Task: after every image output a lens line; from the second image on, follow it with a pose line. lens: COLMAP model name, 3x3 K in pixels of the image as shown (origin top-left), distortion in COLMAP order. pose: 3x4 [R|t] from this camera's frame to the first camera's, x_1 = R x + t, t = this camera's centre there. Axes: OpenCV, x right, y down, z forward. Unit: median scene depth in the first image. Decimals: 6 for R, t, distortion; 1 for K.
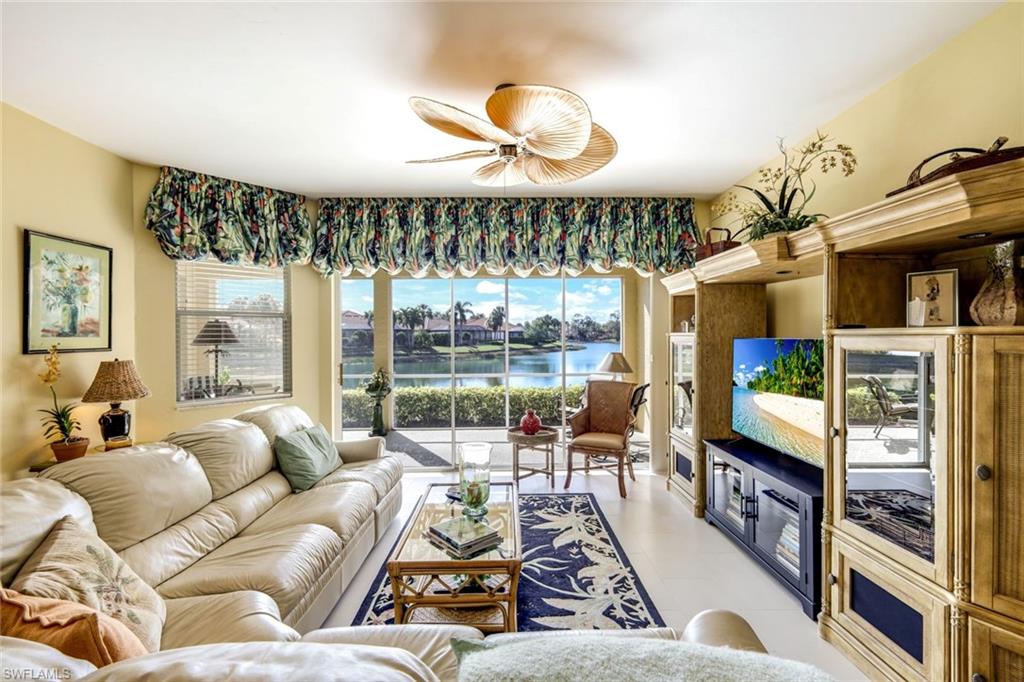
lens RADIAL K [[444.6, 0, 513.8], [0, 444.6, 338.6], [0, 0, 1]] dist [0.003587, 0.000351]
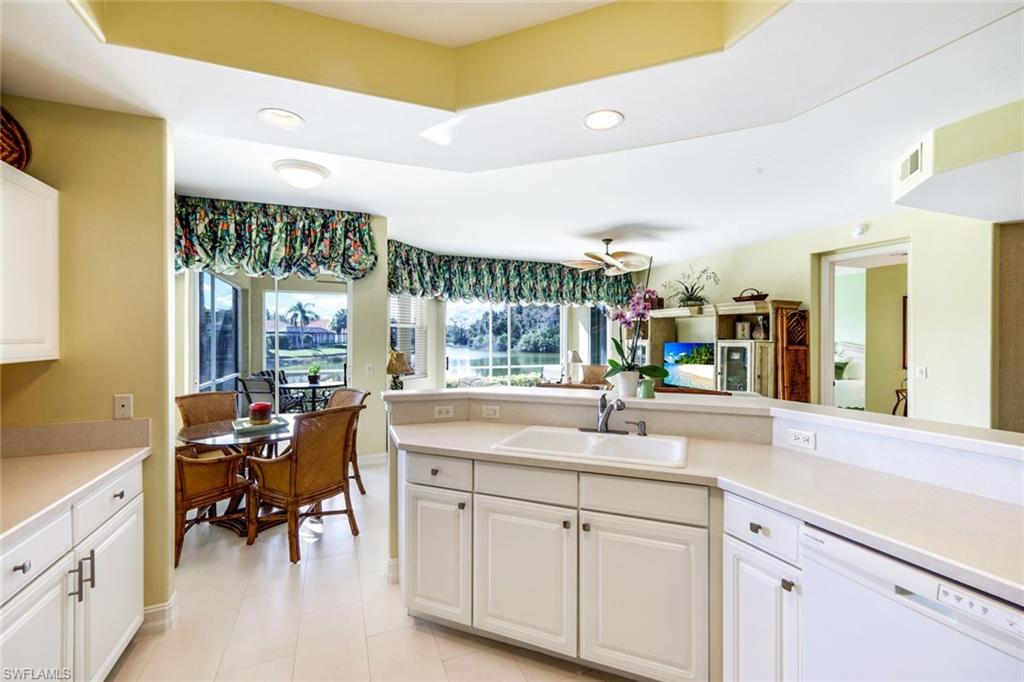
lens RADIAL K [[442.2, 0, 512.8], [0, 442.2, 341.5], [0, 0, 1]] dist [0.003318, 0.000951]
pose [[0.932717, 0.007530, 0.360532, -0.818211], [-0.006990, 0.999972, -0.002801, 0.004229], [-0.360543, 0.000092, 0.932743, -0.641436]]
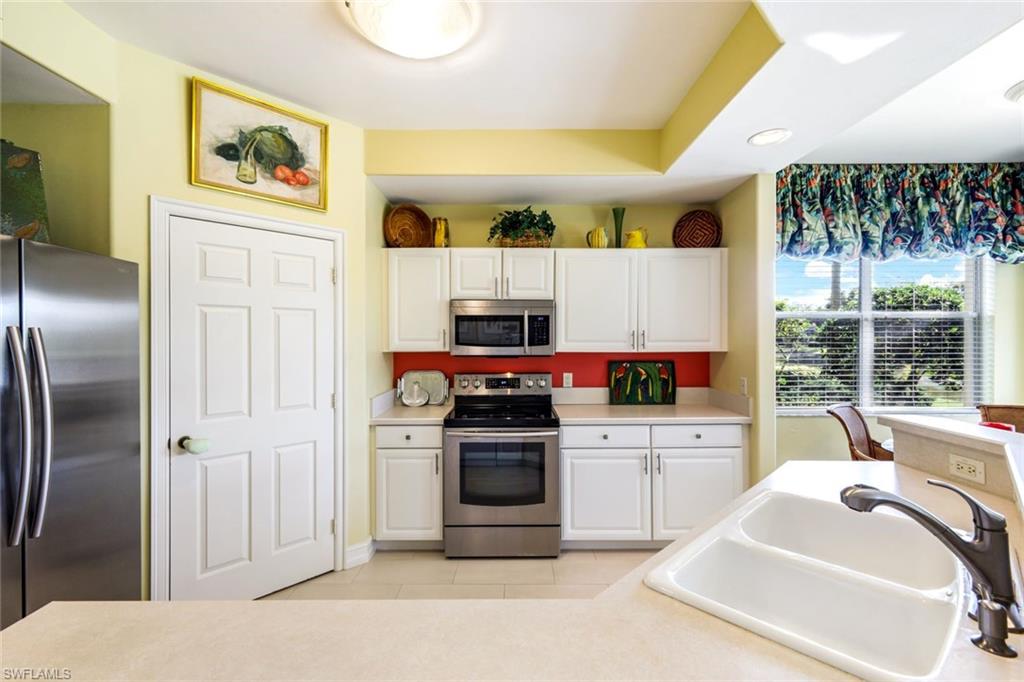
lens RADIAL K [[449.6, 0, 512.0], [0, 449.6, 341.0], [0, 0, 1]] dist [0.003911, 0.000594]
pose [[-0.015500, 0.016314, -0.999747, -0.312513], [-0.004174, 0.999857, 0.016381, -0.004199], [0.999871, 0.004426, -0.015430, -0.383167]]
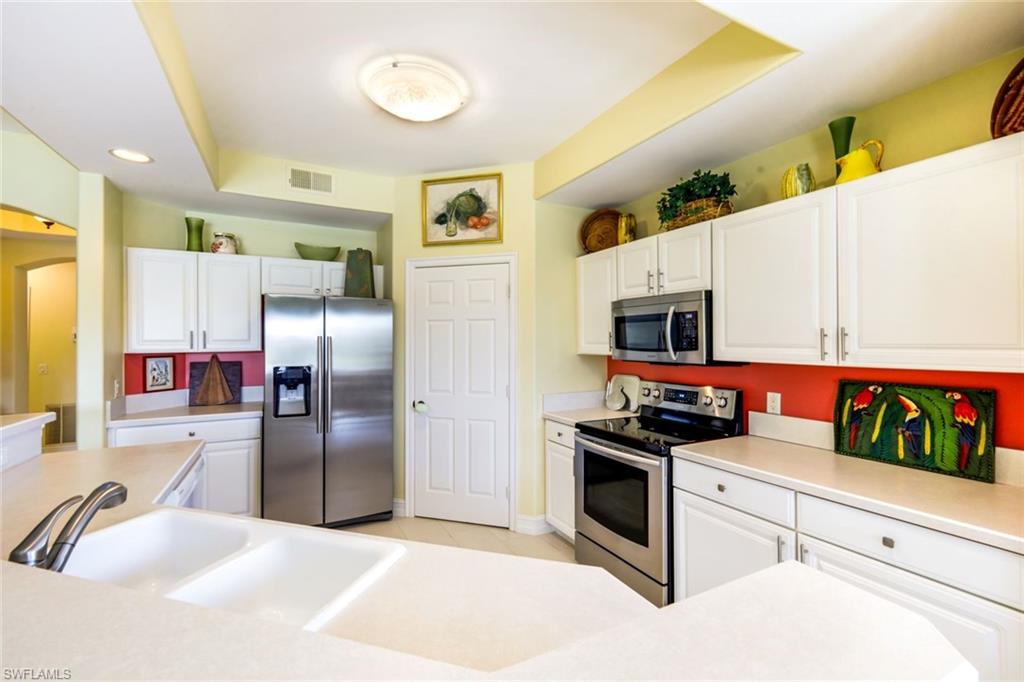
lens RADIAL K [[444.3, 0, 516.0], [0, 444.3, 341.2], [0, 0, 1]] dist [0.001468, -0.000235]
pose [[-0.893106, 0.007055, -0.449792, -0.609753], [0.004541, 0.999967, 0.006668, -0.001666], [0.449824, 0.003913, -0.893109, 0.065758]]
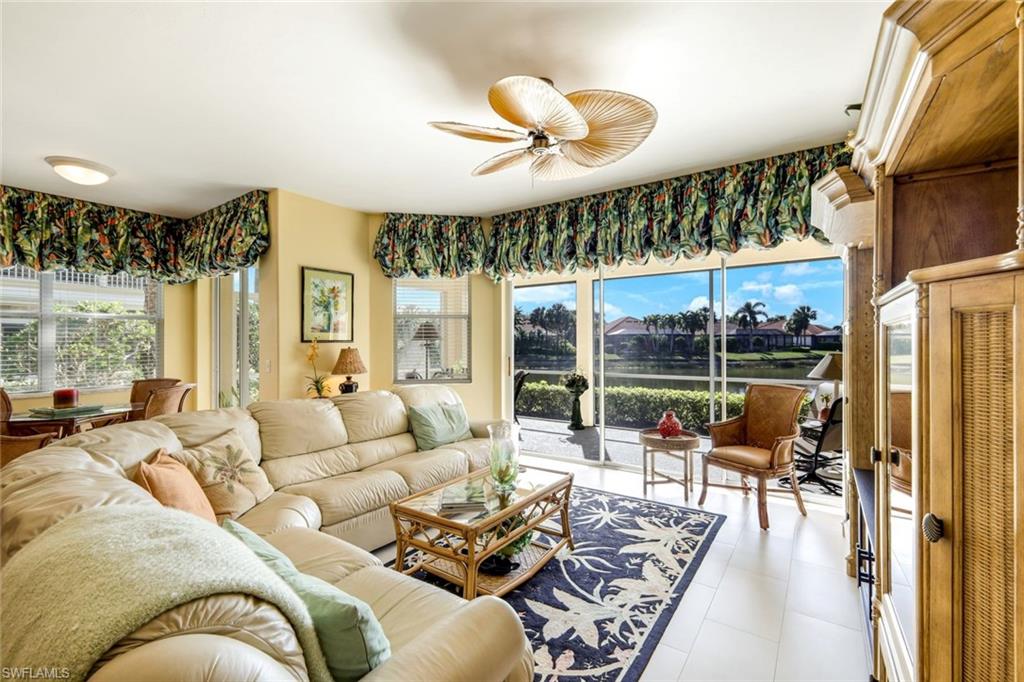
lens RADIAL K [[444.3, 0, 516.0], [0, 444.3, 341.2], [0, 0, 1]] dist [0.001468, -0.000235]
pose [[0.813220, -0.000848, -0.581955, 0.322531], [-0.003357, 0.999975, -0.006148, 0.024141], [0.581946, 0.006953, 0.813198, 0.082447]]
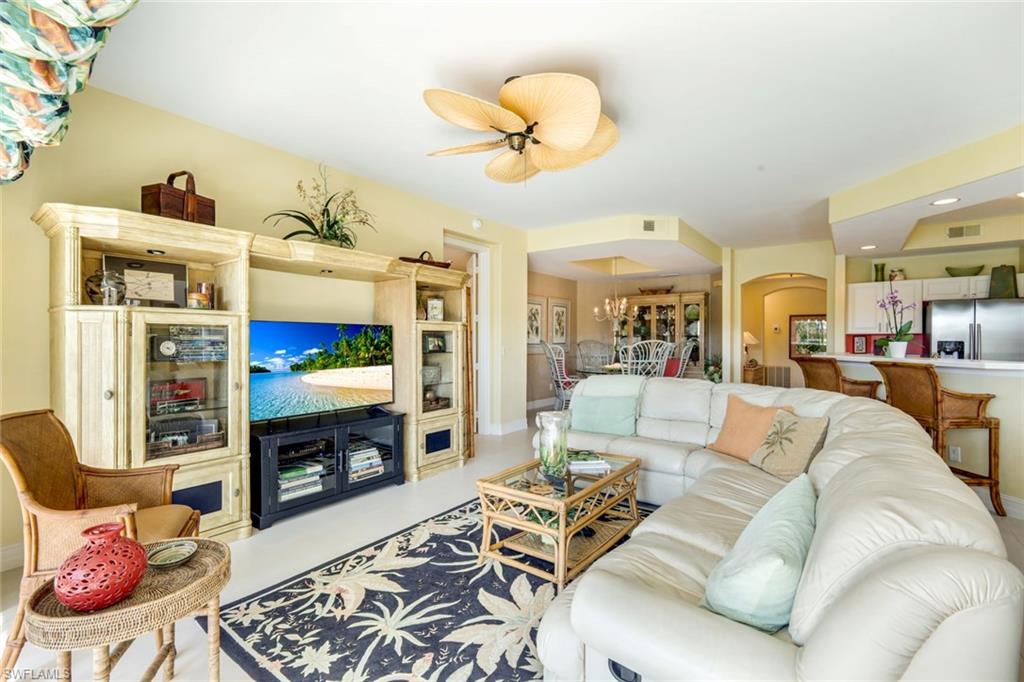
lens RADIAL K [[442.2, 0, 512.8], [0, 442.2, 341.5], [0, 0, 1]] dist [0.003318, 0.000951]
pose [[-0.786986, 0.002789, 0.616964, -0.393027], [0.006352, 0.999973, 0.003582, 0.034042], [-0.616938, 0.006738, -0.786983, 1.105740]]
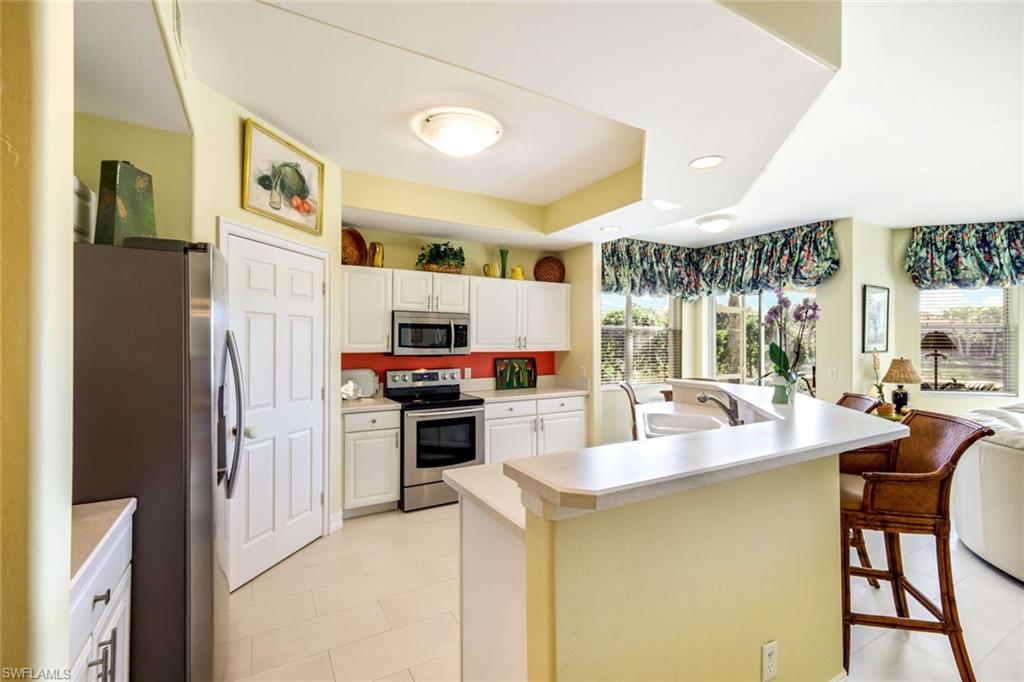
lens RADIAL K [[446.6, 0, 512.6], [0, 446.6, 341.7], [0, 0, 1]] dist [0.002552, 0.000238]
pose [[0.487331, 0.009286, -0.873168, -0.125747], [-0.011289, 0.999927, 0.004334, -0.002443], [0.873144, 0.007746, 0.487400, -0.739241]]
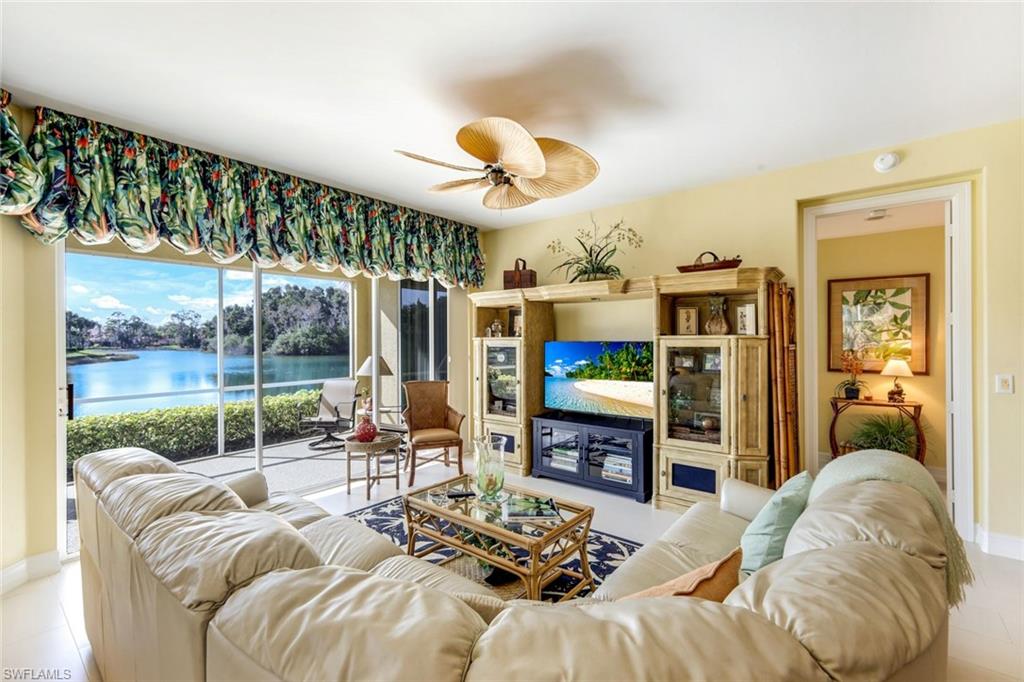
lens RADIAL K [[446.6, 0, 512.6], [0, 446.6, 341.7], [0, 0, 1]] dist [0.002552, 0.000238]
pose [[0.641640, -0.001353, 0.767005, -0.516997], [0.005446, 0.999981, -0.002792, 0.002537], [-0.766987, 0.005968, 0.641635, 0.143460]]
